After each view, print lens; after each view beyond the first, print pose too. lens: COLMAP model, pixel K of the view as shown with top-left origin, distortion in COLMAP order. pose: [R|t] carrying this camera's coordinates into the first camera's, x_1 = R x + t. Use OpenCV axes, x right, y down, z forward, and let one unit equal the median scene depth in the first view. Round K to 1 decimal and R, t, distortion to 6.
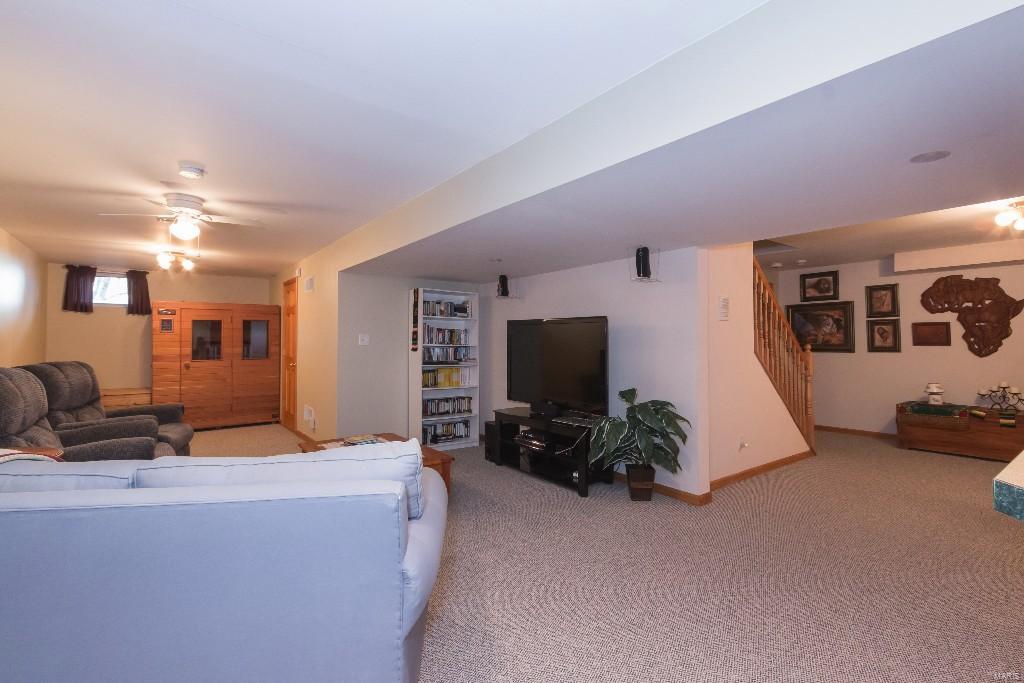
lens RADIAL K [[466.6, 0, 511.1], [0, 466.6, 332.5], [0, 0, 1]] dist [0.007985, -0.000796]
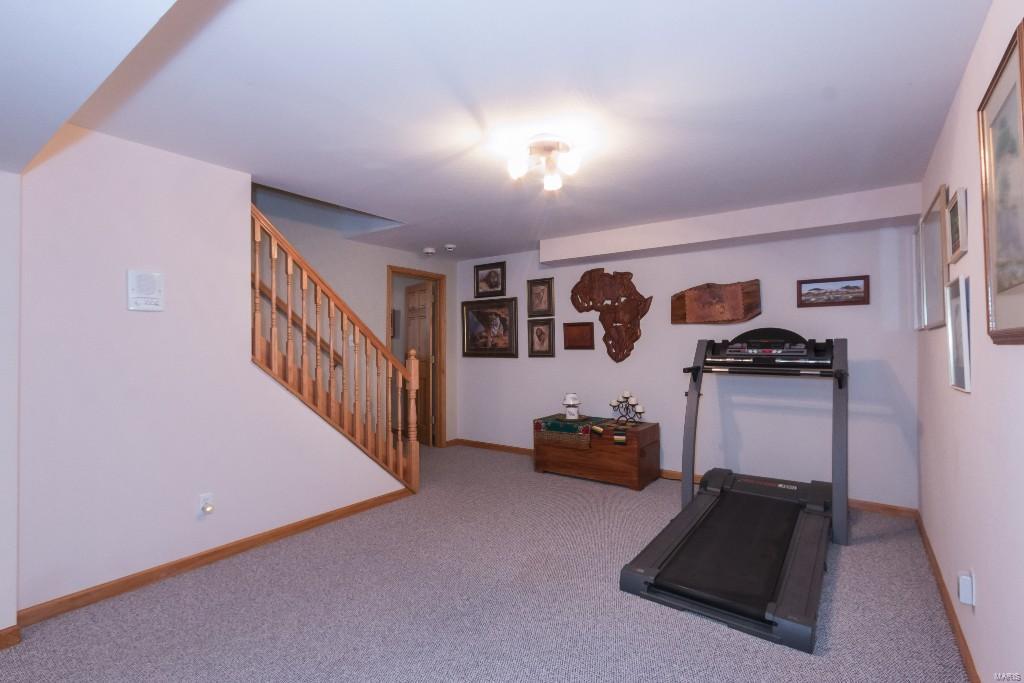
lens RADIAL K [[466.6, 0, 504.0], [0, 466.6, 345.5], [0, 0, 1]] dist [0.007985, -0.000796]
pose [[0.961455, -0.003593, 0.274940, 0.500519], [-0.002248, 0.999778, 0.020927, 0.002796], [-0.274955, -0.020738, 0.961234, 0.199481]]
